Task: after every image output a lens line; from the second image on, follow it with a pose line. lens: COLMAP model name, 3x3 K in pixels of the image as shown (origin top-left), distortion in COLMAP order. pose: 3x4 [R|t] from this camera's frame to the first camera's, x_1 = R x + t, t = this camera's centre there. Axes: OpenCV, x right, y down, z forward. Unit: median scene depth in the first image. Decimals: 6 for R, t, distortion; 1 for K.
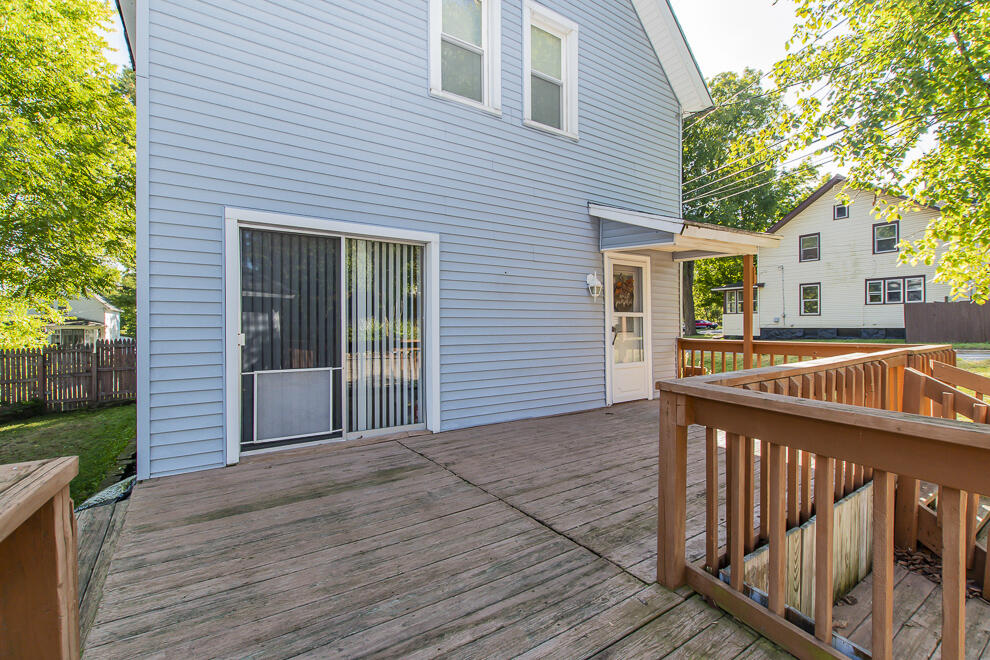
lens RADIAL K [[440.7, 0, 497.9], [0, 440.7, 325.1], [0, 0, 1]] dist [0.000527, -0.000644]
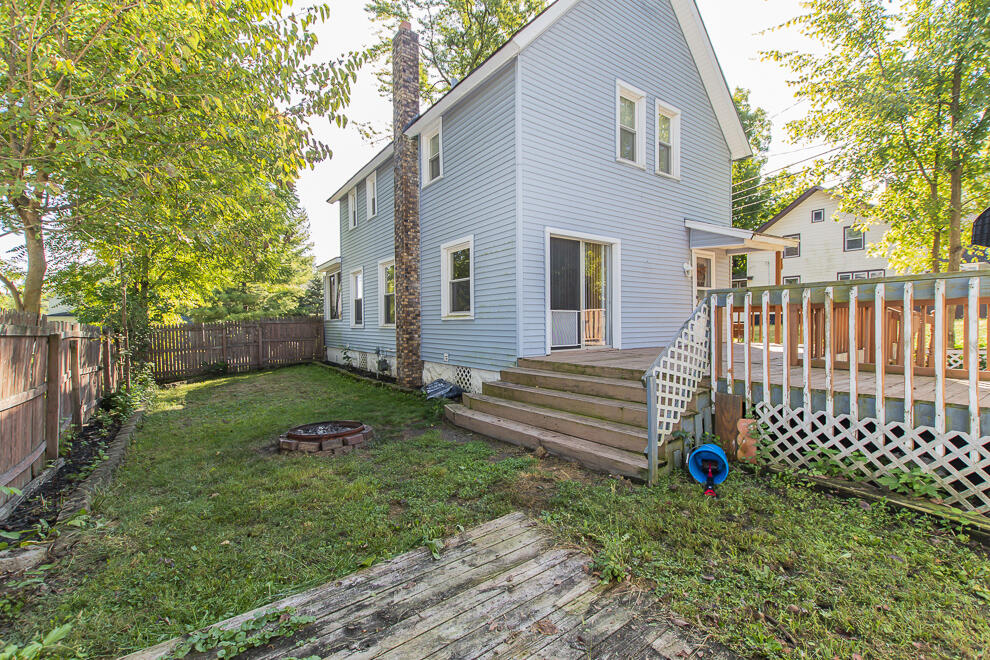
lens RADIAL K [[440.7, 0, 491.3], [0, 440.7, 333.5], [0, 0, 1]] dist [0.000527, -0.000644]
pose [[0.999177, -0.005809, 0.040144, -0.591170], [0.004834, 0.999692, 0.024341, 0.105536], [-0.040273, -0.024127, 0.998897, -0.626971]]
